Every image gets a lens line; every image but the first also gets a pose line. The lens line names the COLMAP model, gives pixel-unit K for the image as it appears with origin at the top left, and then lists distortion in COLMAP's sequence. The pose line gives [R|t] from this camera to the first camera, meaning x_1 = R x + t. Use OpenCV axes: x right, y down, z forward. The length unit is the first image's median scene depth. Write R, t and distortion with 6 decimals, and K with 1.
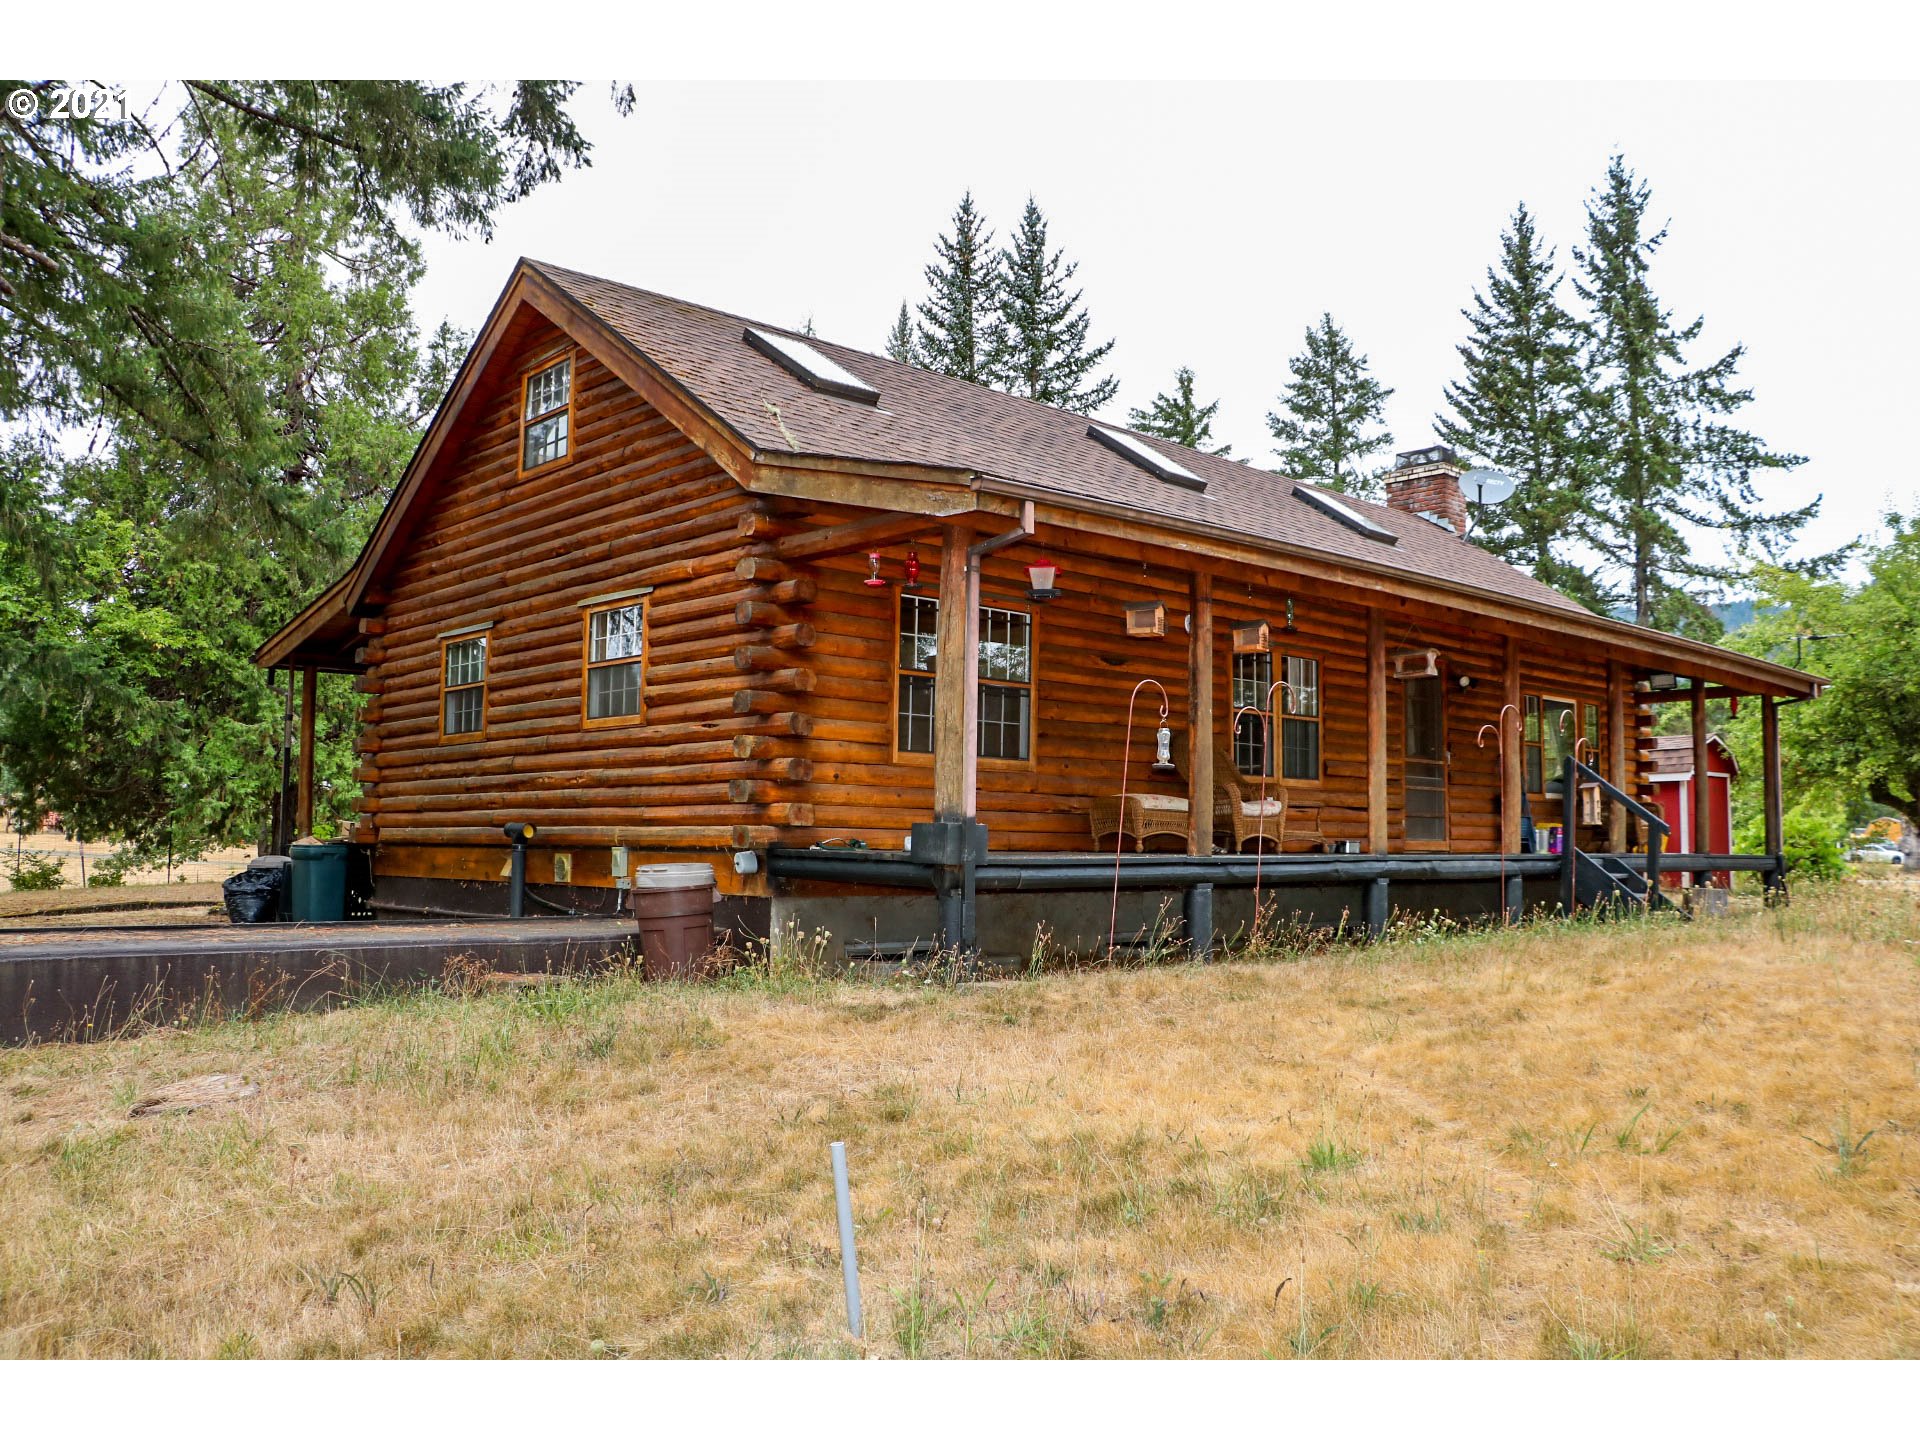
lens RADIAL K [[1578.3, 0, 958.7], [0, 1578.3, 723.2], [0, 0, 1]] dist [-0.141503, 0.072379]
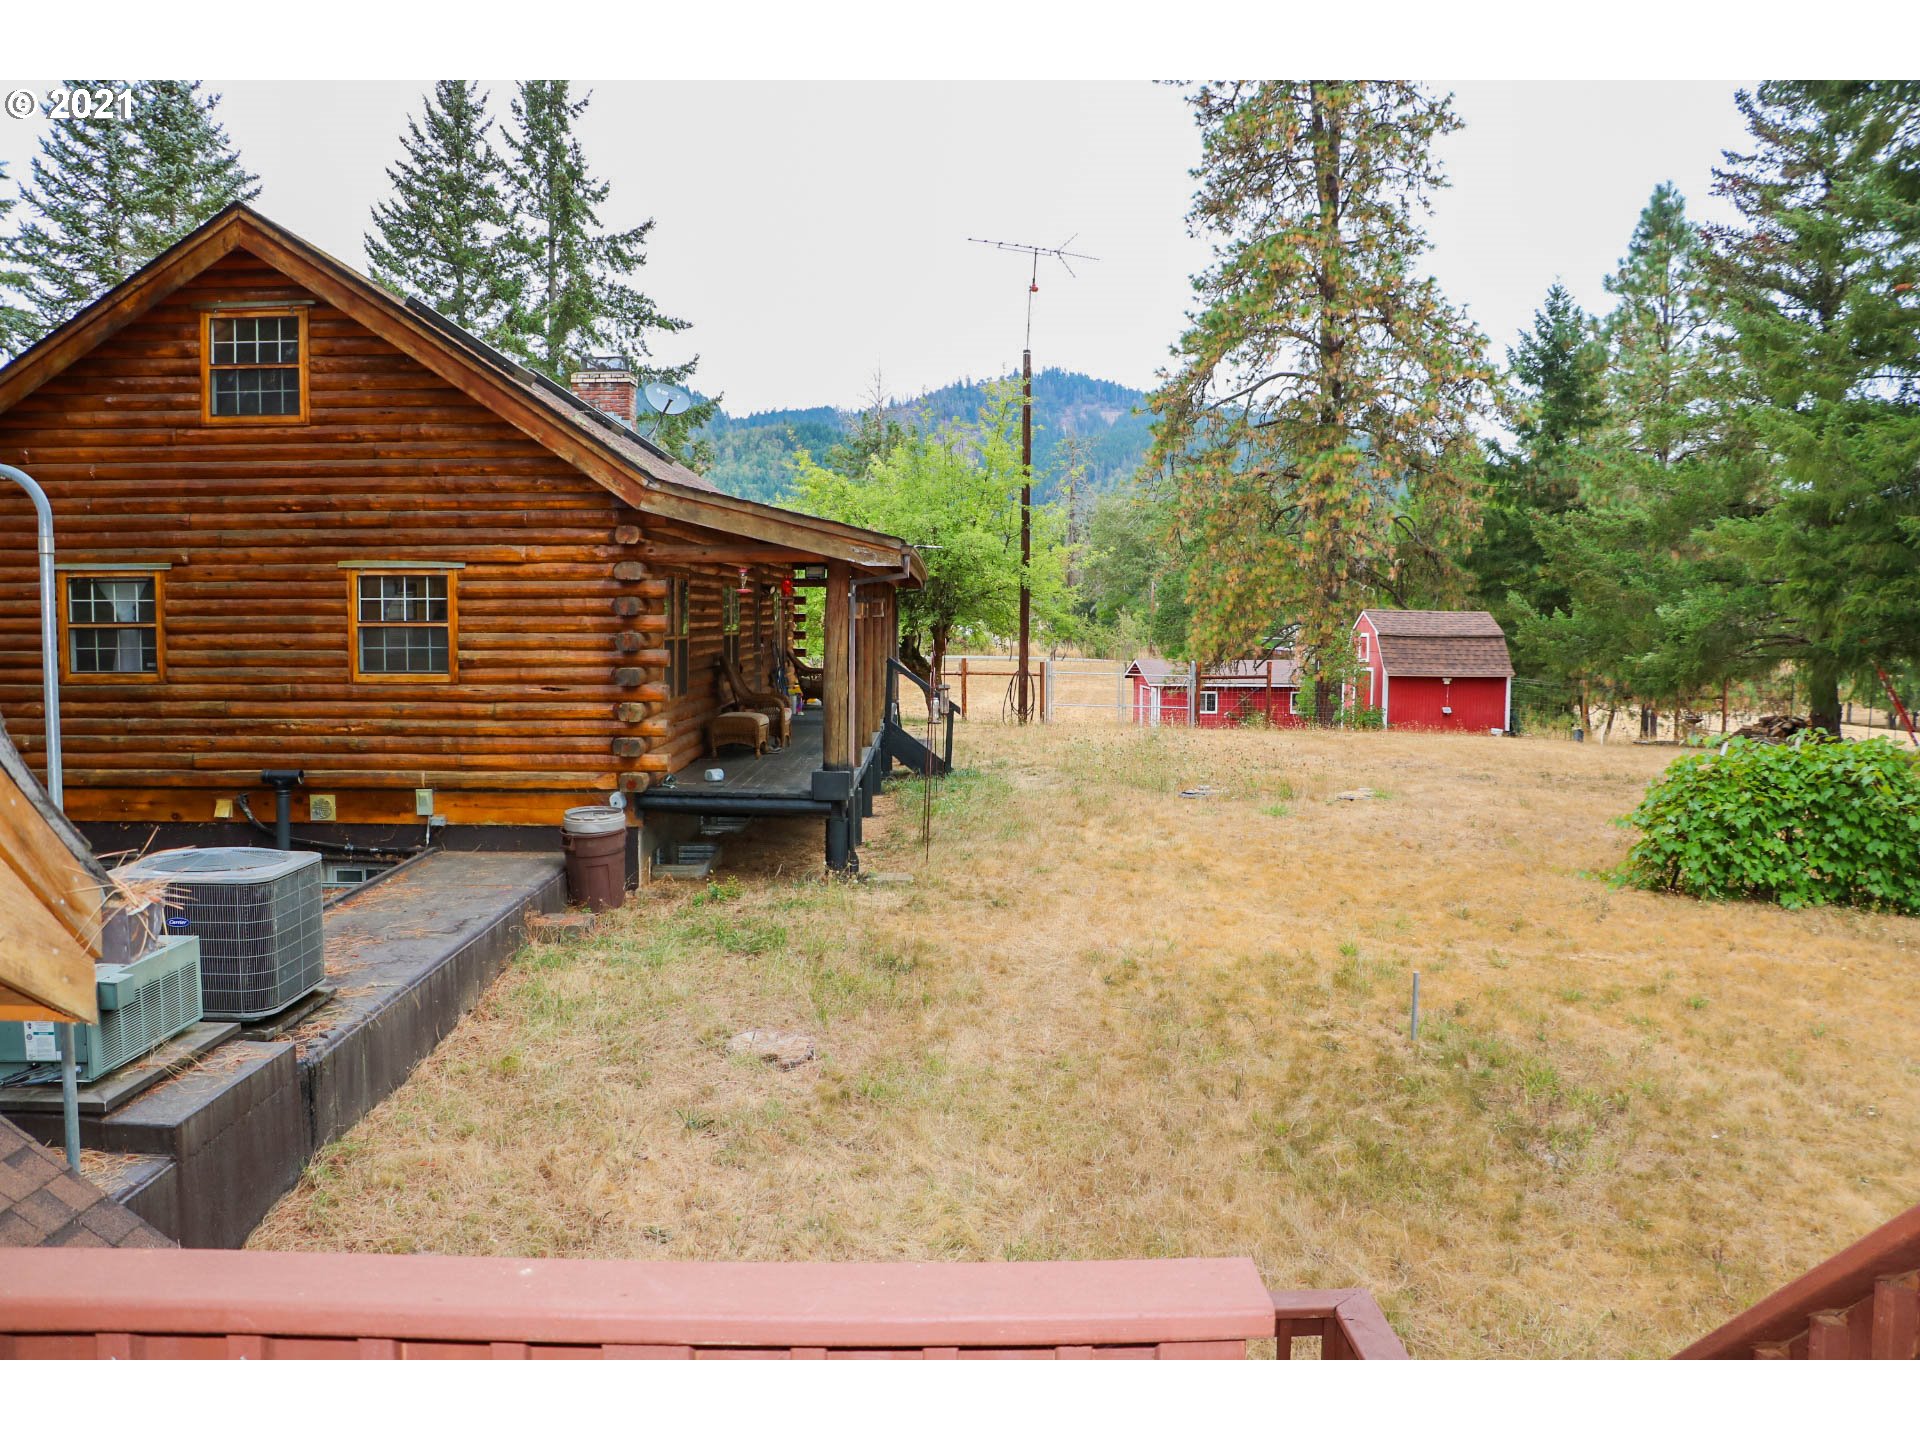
lens RADIAL K [[1578.3, 0, 969.0], [0, 1578.3, 726.4], [0, 0, 1]] dist [-0.141503, 0.072379]
pose [[0.675667, -0.058438, 0.734887, -0.338158], [-0.057431, 0.989651, 0.131499, -0.059896], [-0.734966, -0.131055, 0.665319, -0.017515]]
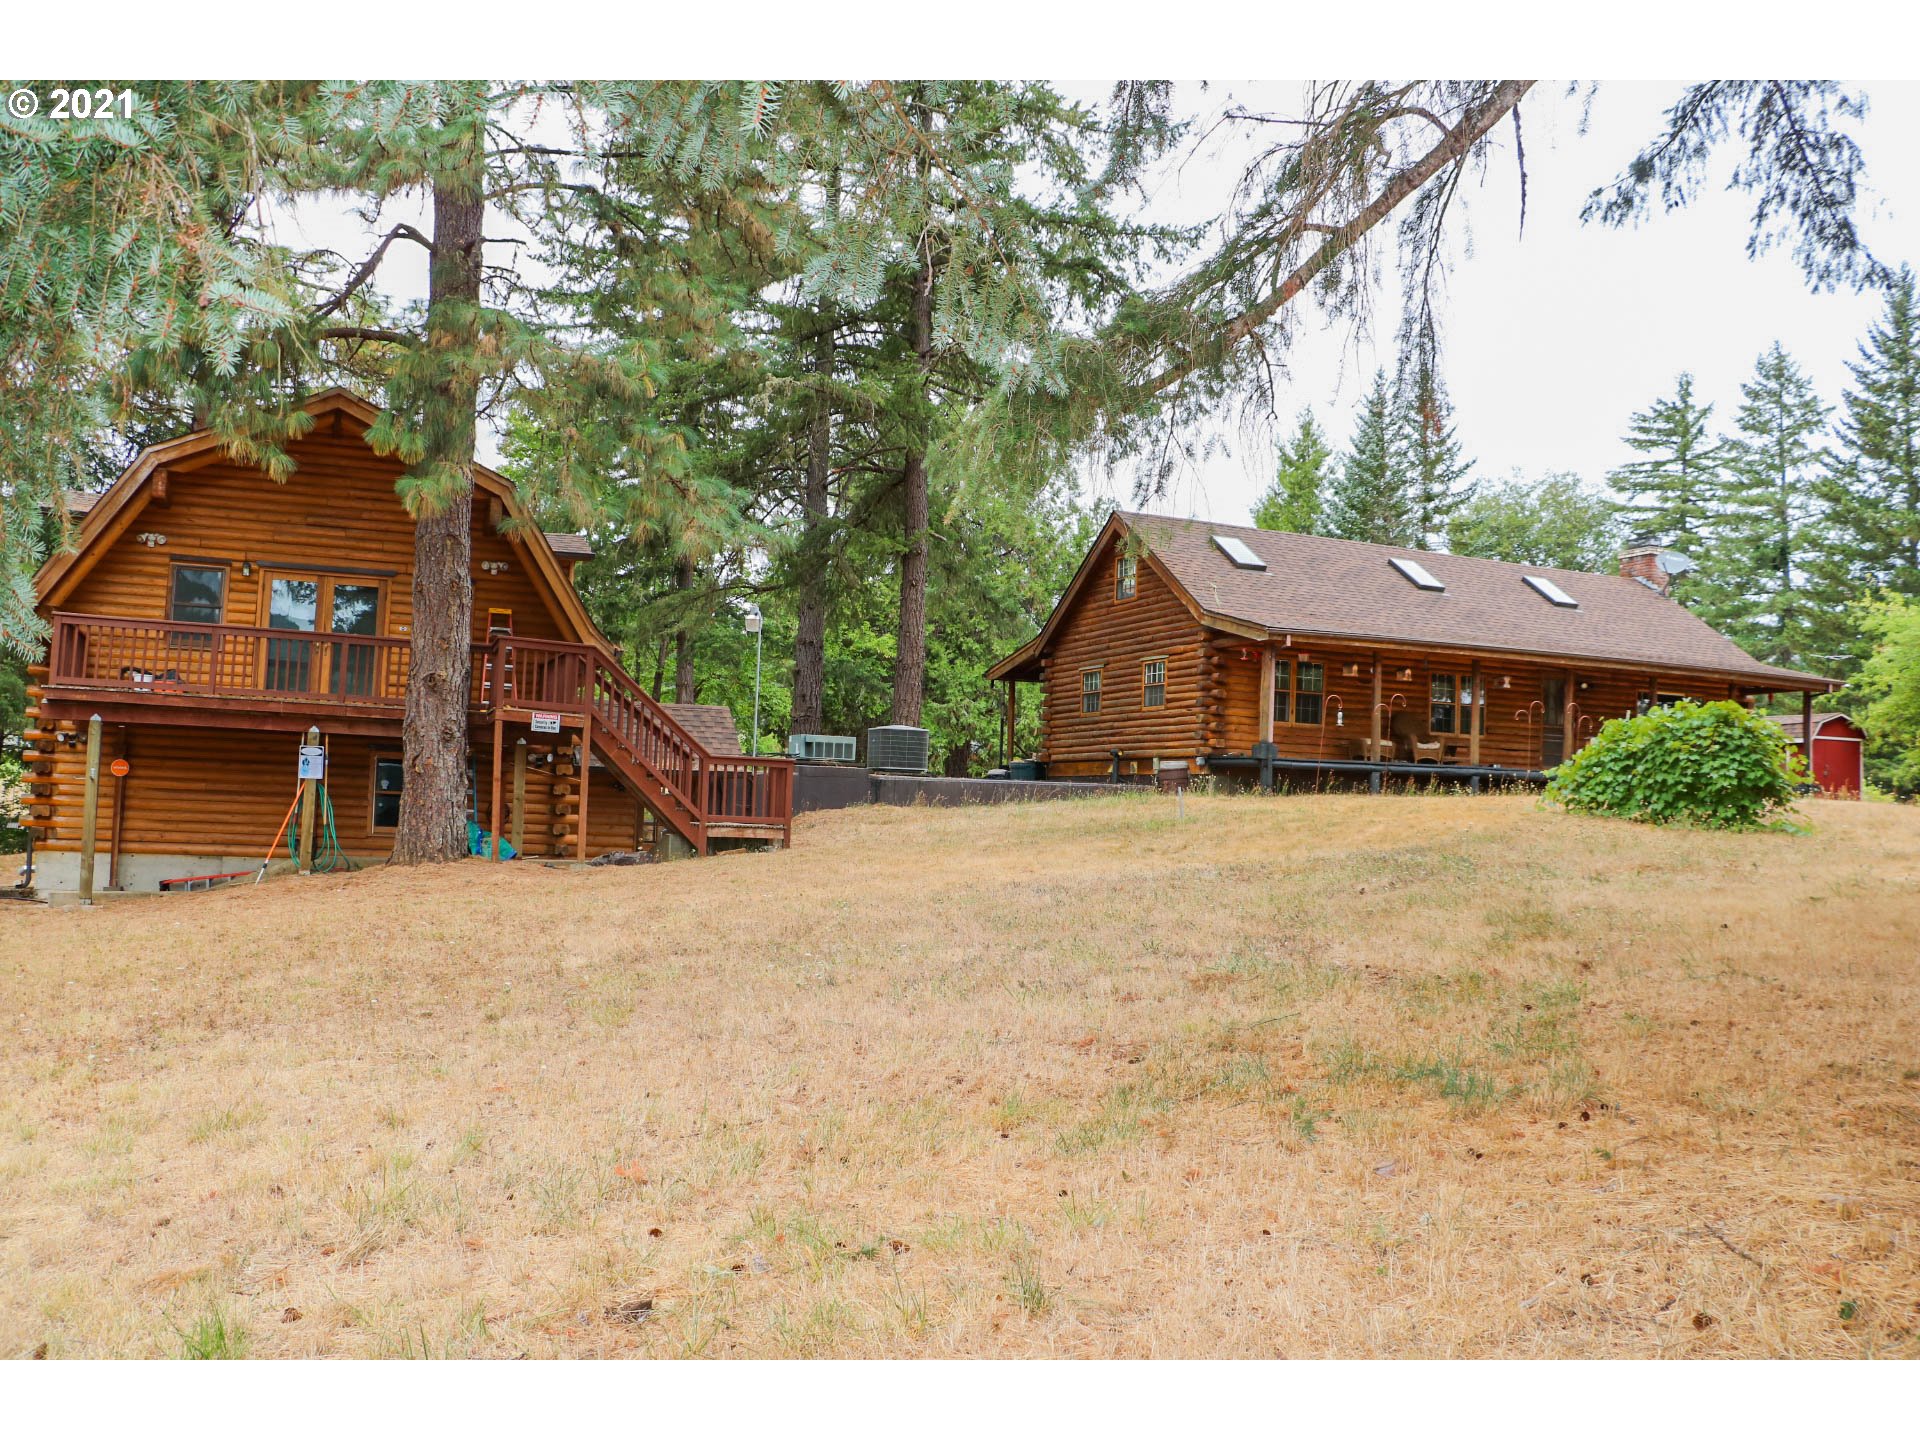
lens RADIAL K [[1578.3, 0, 957.5], [0, 1578.3, 719.9], [0, 0, 1]] dist [-0.141503, 0.072379]
pose [[0.936078, 0.003016, -0.351779, 0.163106], [0.002578, 0.999878, 0.015433, -0.009766], [0.351782, -0.015353, 0.935956, -0.643729]]
